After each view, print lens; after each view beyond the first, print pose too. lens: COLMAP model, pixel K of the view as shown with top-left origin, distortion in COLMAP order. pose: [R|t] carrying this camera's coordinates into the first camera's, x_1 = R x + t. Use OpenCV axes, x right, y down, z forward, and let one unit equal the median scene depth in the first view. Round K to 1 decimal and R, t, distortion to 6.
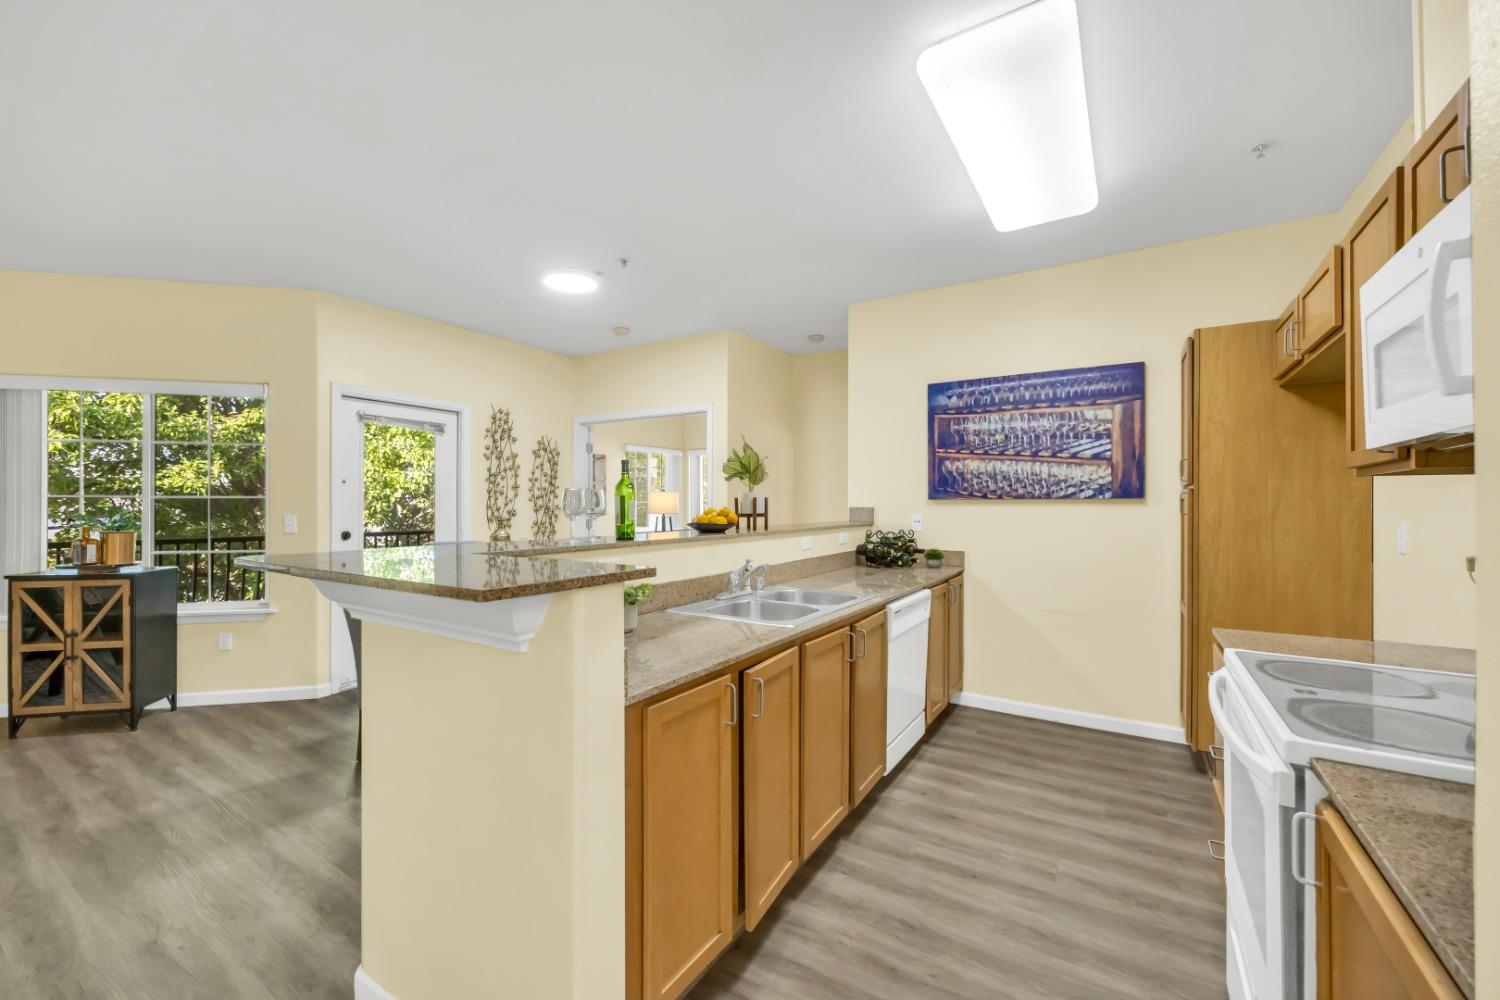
lens RADIAL K [[603.7, 0, 683.7], [0, 603.7, 504.9], [0, 0, 1]] dist [-0.008312, 0.000137]
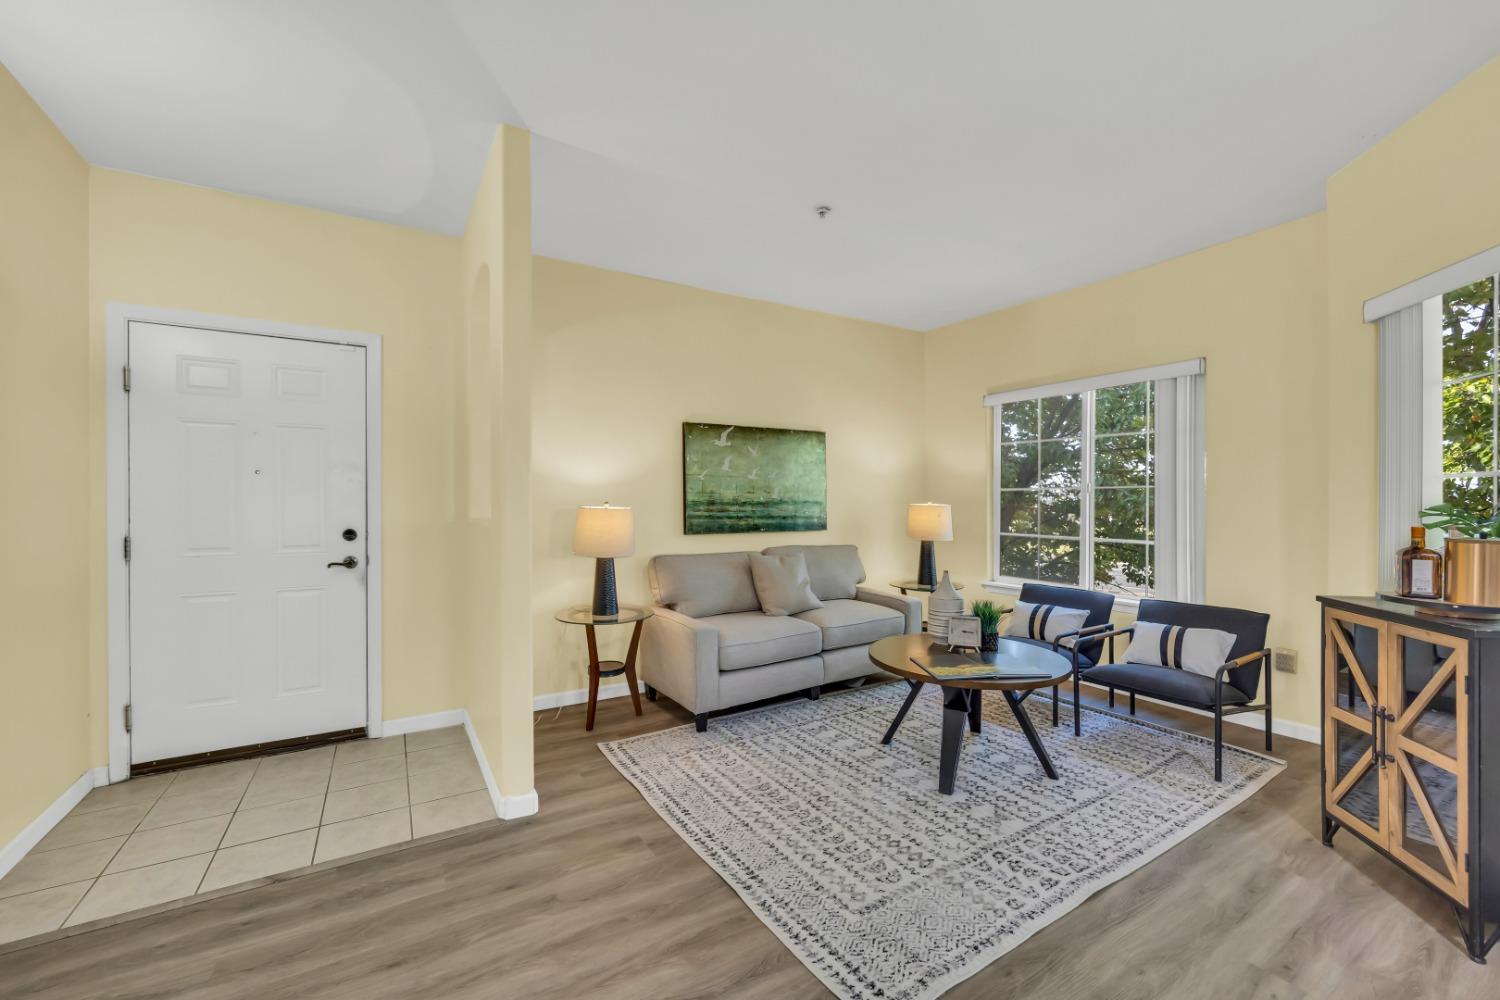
lens RADIAL K [[609.8, 0, 745.6], [0, 609.8, 500.7], [0, 0, 1]] dist [-0.000504, 0.000002]
pose [[-0.367394, -0.005299, -0.930050, -0.259147], [0.002119, 0.999976, -0.006535, 0.014079], [0.930063, -0.004371, -0.367374, 0.652289]]
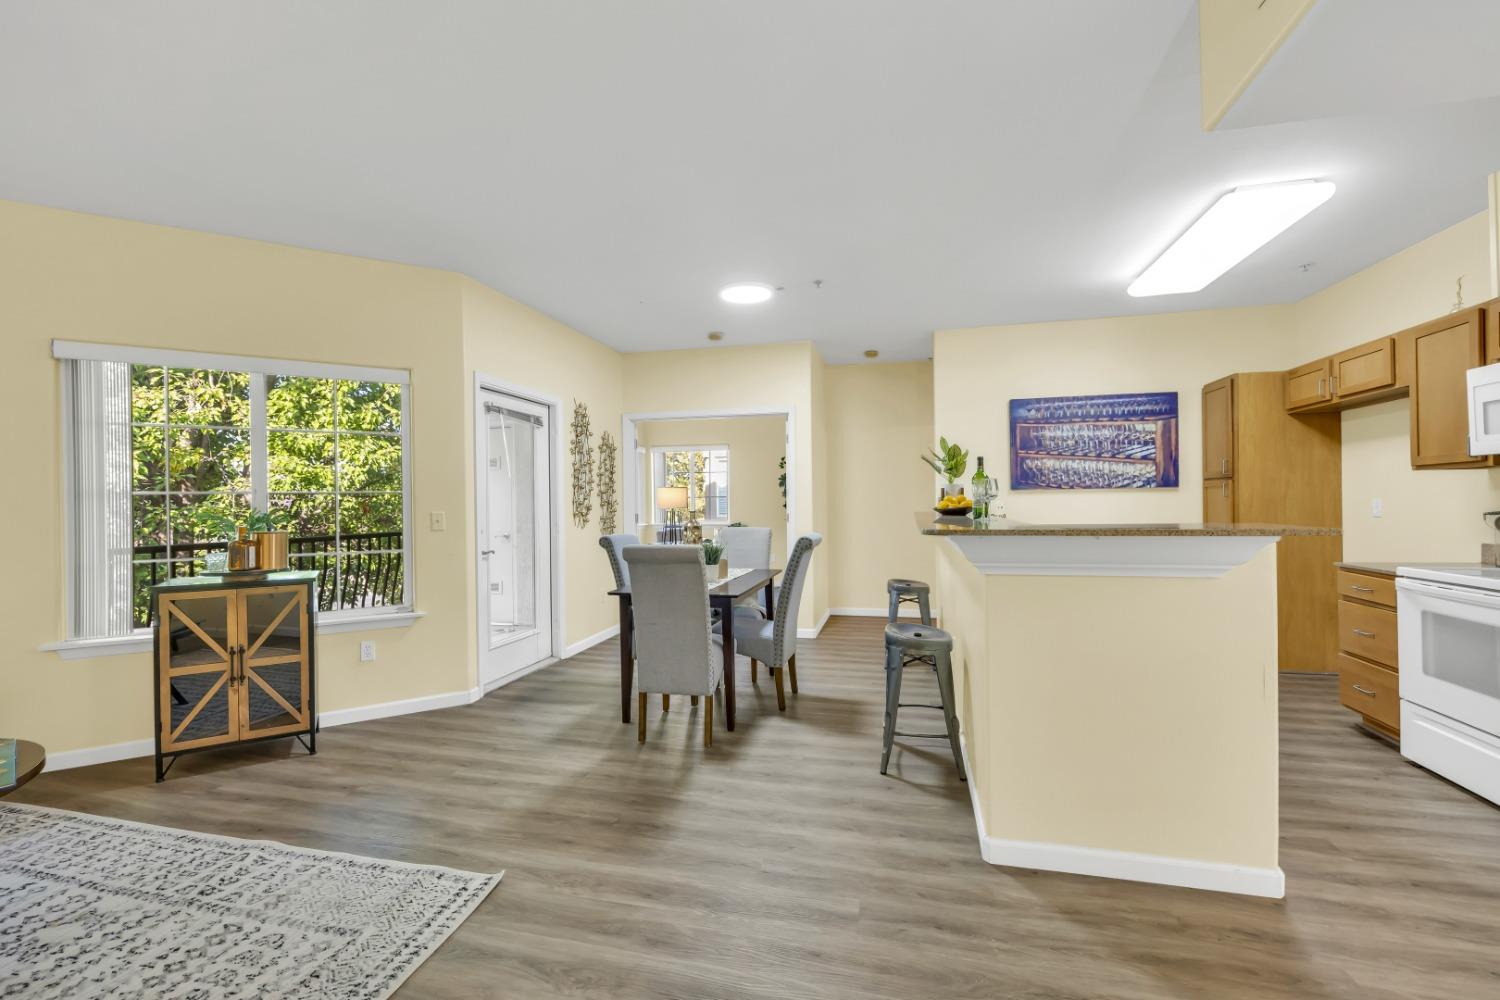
lens RADIAL K [[621.8, 0, 678.1], [0, 621.8, 500.4], [0, 0, 1]] dist [0.000427, -0.000022]
pose [[0.953775, -0.009555, 0.300368, -0.692362], [0.011439, 0.999924, -0.004515, 0.011426], [-0.300302, 0.007742, 0.953813, -0.044386]]
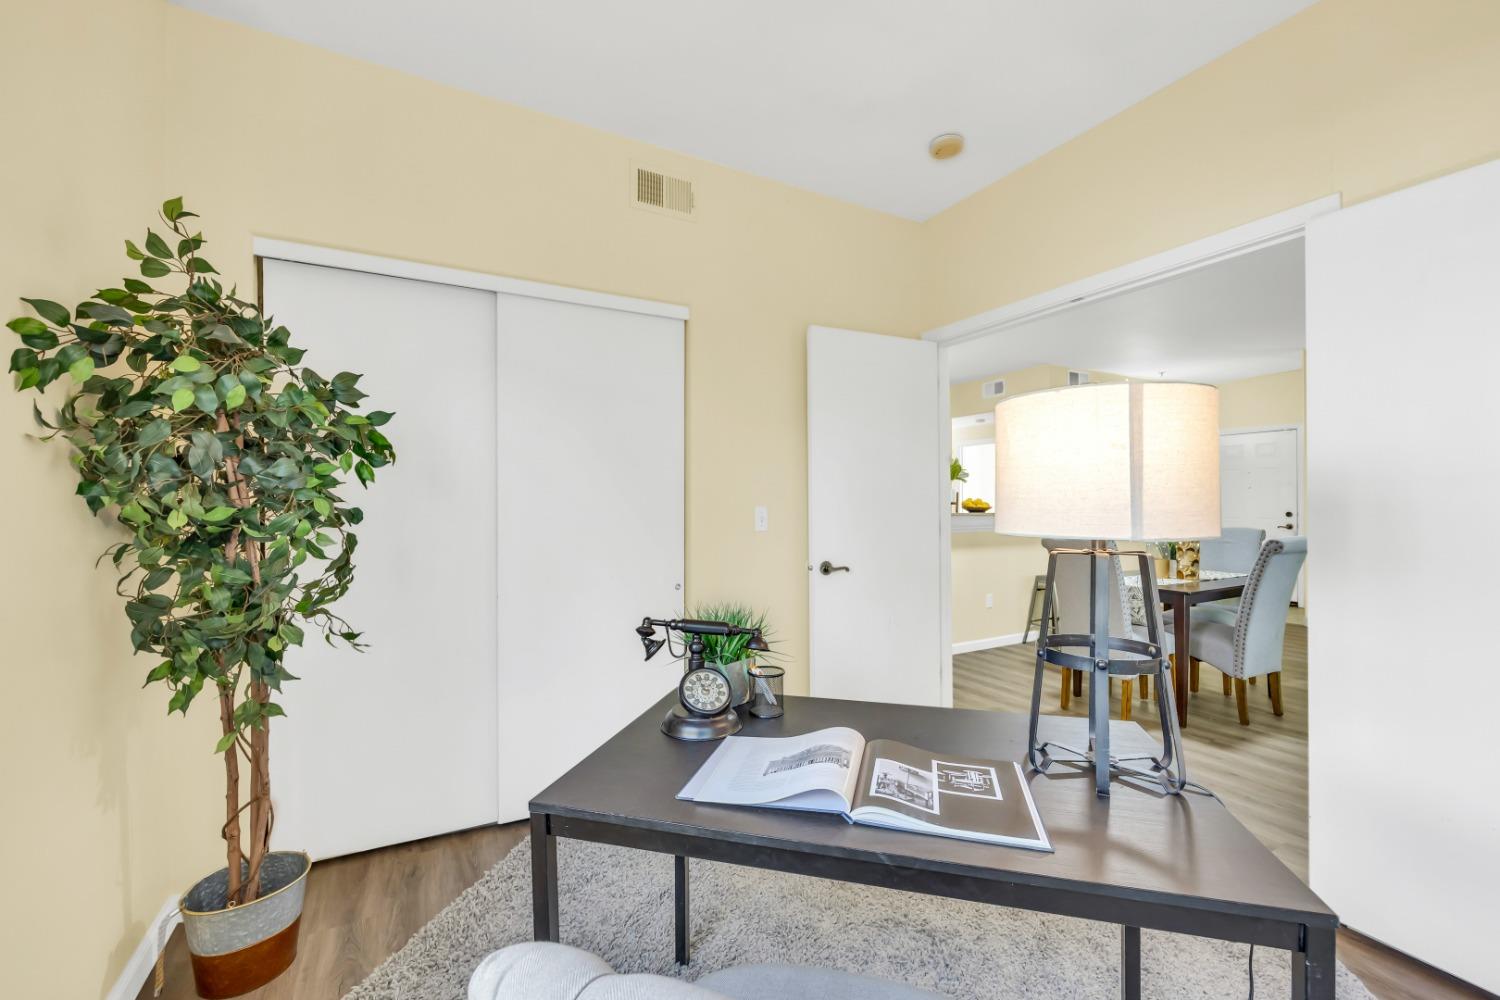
lens RADIAL K [[609.8, 0, 745.6], [0, 609.8, 500.7], [0, 0, 1]] dist [-0.000504, 0.000002]
pose [[-0.917734, 0.002058, 0.397190, -0.018284], [0.001714, 0.999998, -0.001221, 0.010936], [-0.397192, -0.000439, -0.917736, 2.417582]]
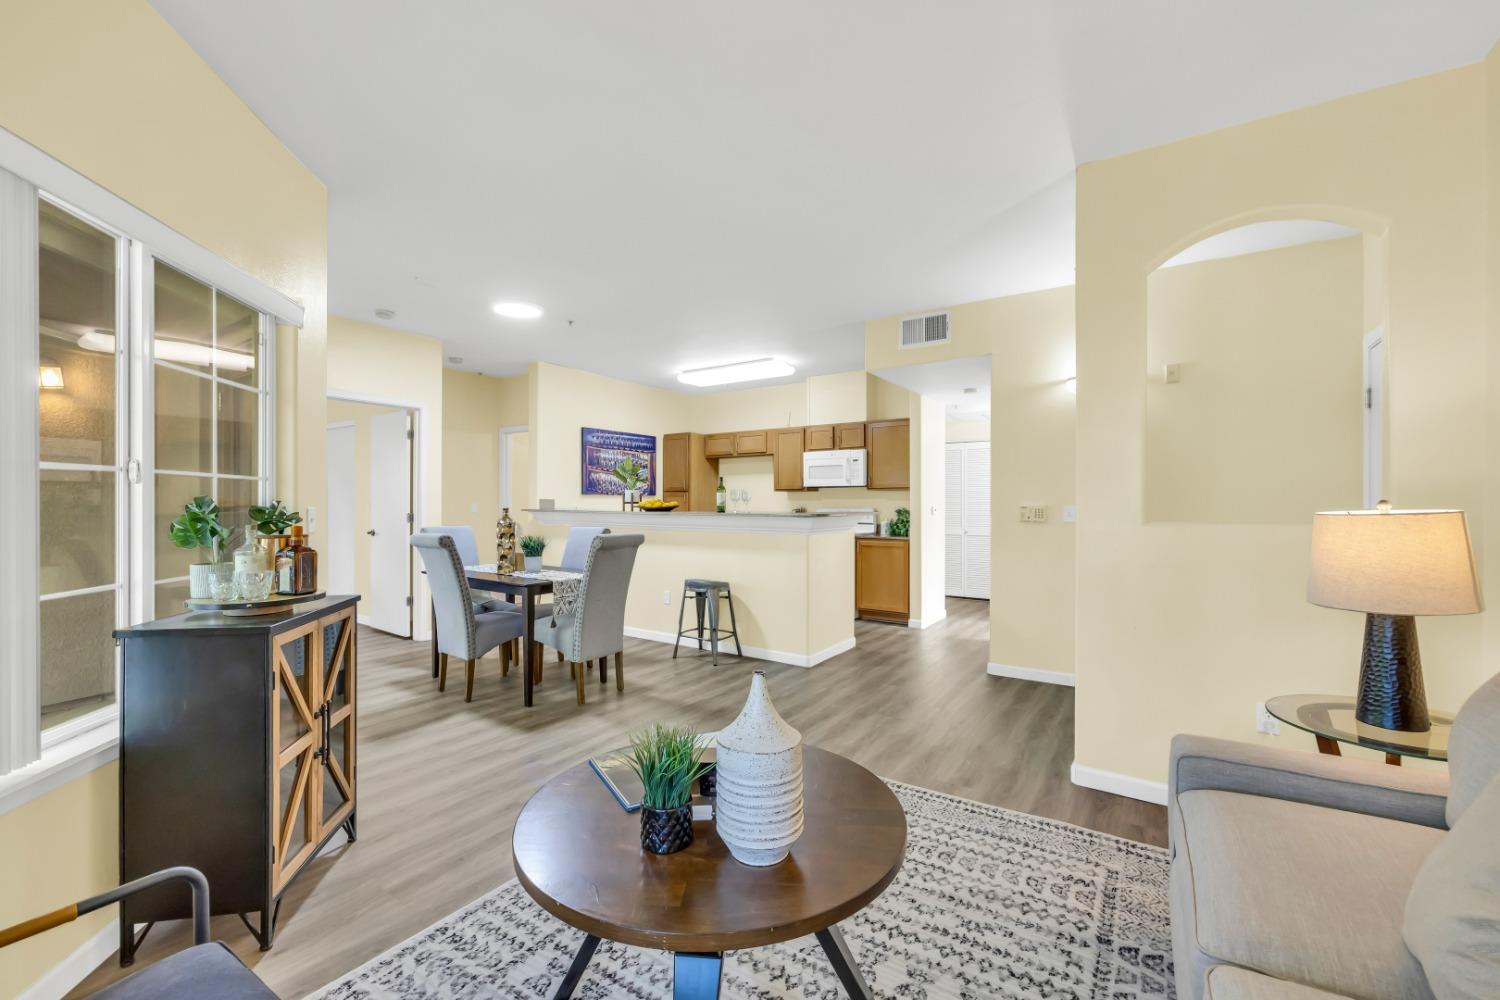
lens RADIAL K [[724.4, 0, 757.0], [0, 724.4, 504.0], [0, 0, 1]] dist [0.002340, 0.000153]
pose [[-0.037553, -0.003502, 0.999289, -1.753097], [-0.001681, 0.999993, 0.003441, 0.010727], [-0.999293, -0.001550, -0.037558, 0.608167]]
